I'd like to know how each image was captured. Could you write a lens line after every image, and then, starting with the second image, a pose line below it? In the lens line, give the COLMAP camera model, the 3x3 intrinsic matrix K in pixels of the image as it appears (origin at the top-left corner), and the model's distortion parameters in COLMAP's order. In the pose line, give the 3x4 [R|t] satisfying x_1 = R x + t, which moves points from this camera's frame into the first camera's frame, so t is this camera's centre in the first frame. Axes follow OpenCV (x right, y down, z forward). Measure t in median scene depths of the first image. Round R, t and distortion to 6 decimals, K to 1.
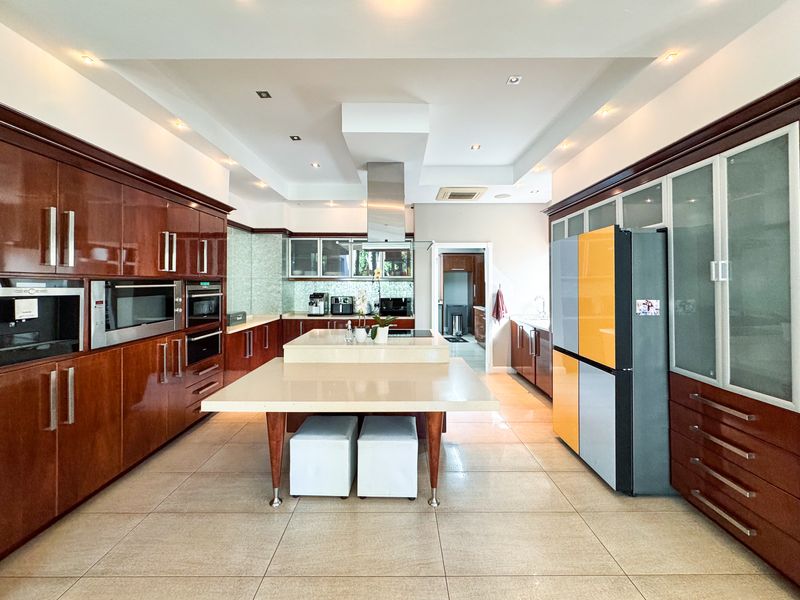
lens RADIAL K [[321.5, 0, 419.3], [0, 321.5, 280.9], [0, 0, 1]] dist [0.000081, 0.000132]
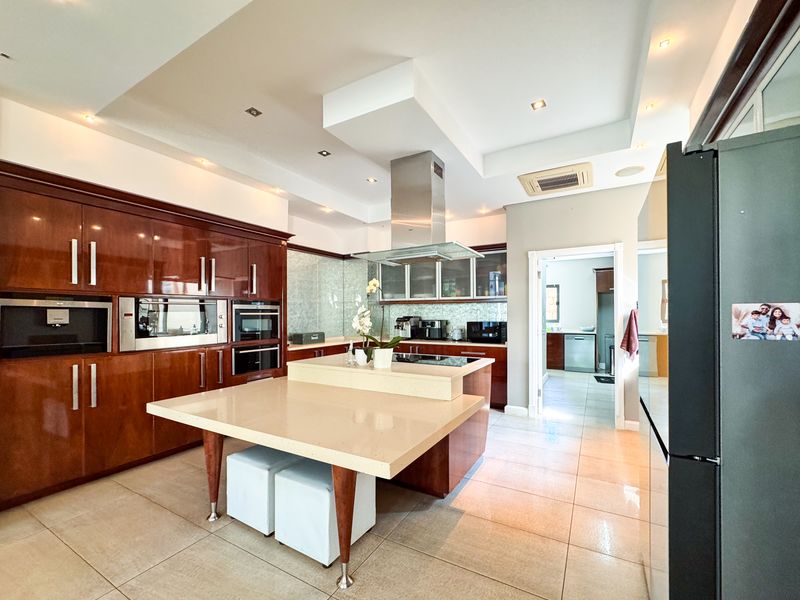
lens RADIAL K [[328.2, 0, 434.9], [0, 328.2, 315.4], [0, 0, 1]] dist [-0.000431, -0.000082]
pose [[0.861654, -0.010346, -0.507390, 0.444758], [0.015317, 0.999867, 0.005624, 0.053212], [0.507264, -0.012618, 0.861698, 0.333596]]
